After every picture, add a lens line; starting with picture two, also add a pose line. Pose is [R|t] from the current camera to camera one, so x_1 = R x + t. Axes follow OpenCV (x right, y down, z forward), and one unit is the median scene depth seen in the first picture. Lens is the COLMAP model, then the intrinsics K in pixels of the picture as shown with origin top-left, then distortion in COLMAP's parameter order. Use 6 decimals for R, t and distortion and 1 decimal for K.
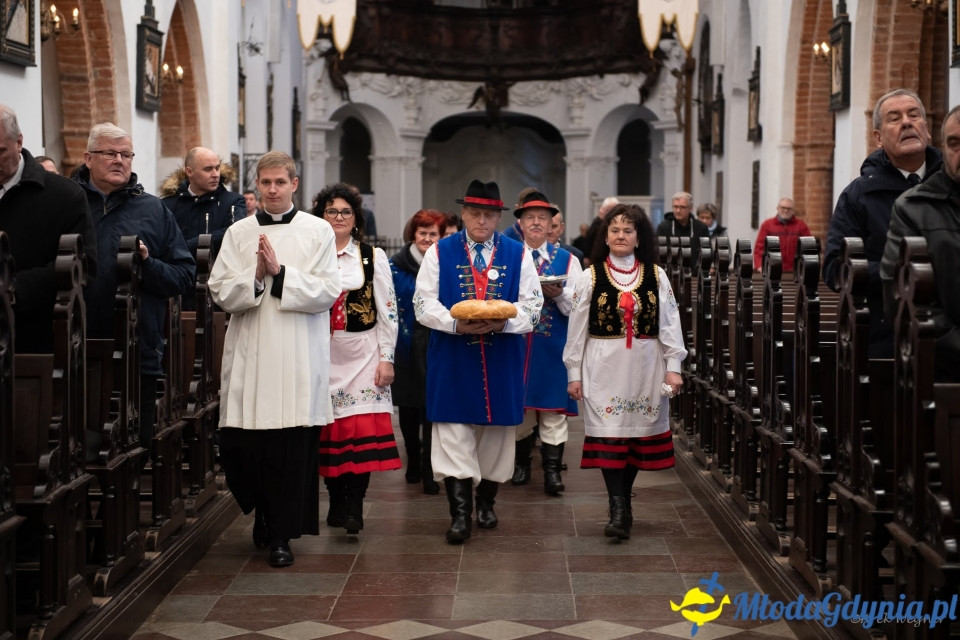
lens RADIAL K [[1814.4, 0, 486.2], [0, 1814.4, 319.0], [0, 0, 1]] dist [0.147159, -0.453088]
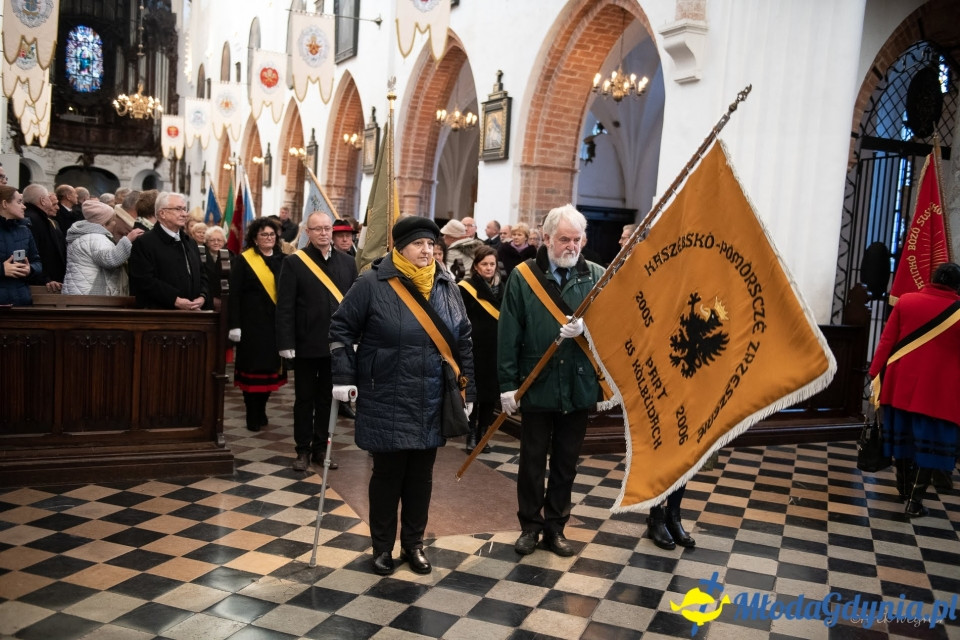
lens RADIAL K [[920.1, 0, 487.9], [0, 920.1, 315.1], [0, 0, 1]] dist [0.024819, 0.008108]
pose [[0.895185, 0.016729, 0.445381, -0.064830], [-0.039726, 0.998313, 0.042349, 0.010109], [-0.443921, -0.055604, 0.894339, -0.348168]]
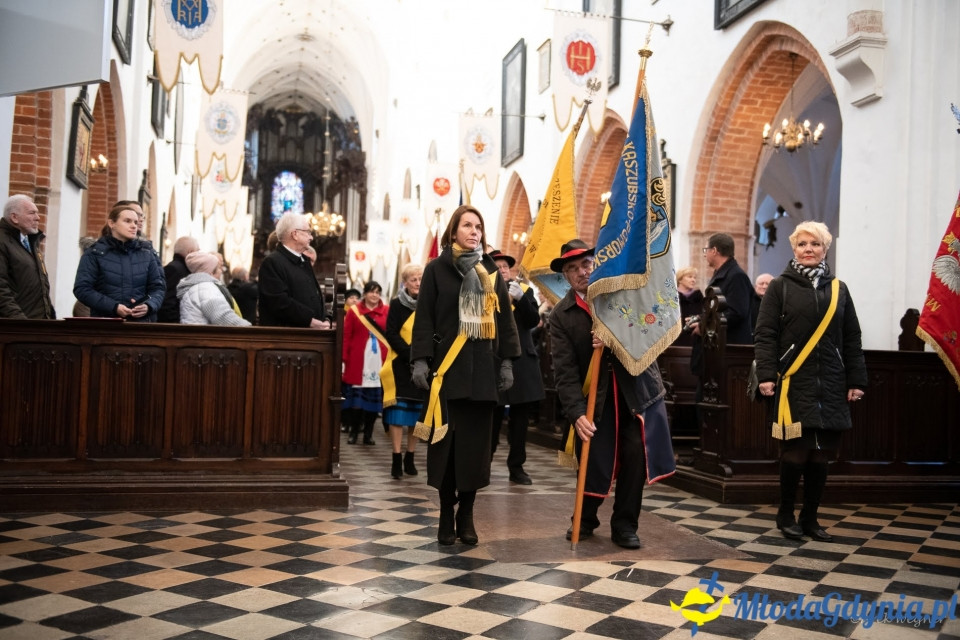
lens RADIAL K [[920.1, 0, 487.9], [0, 920.1, 315.1], [0, 0, 1]] dist [0.024819, 0.008108]
pose [[0.966969, 0.038610, 0.251953, -0.049240], [-0.015628, 0.995582, -0.092585, 0.028878], [-0.254415, 0.085589, 0.963300, -0.333049]]
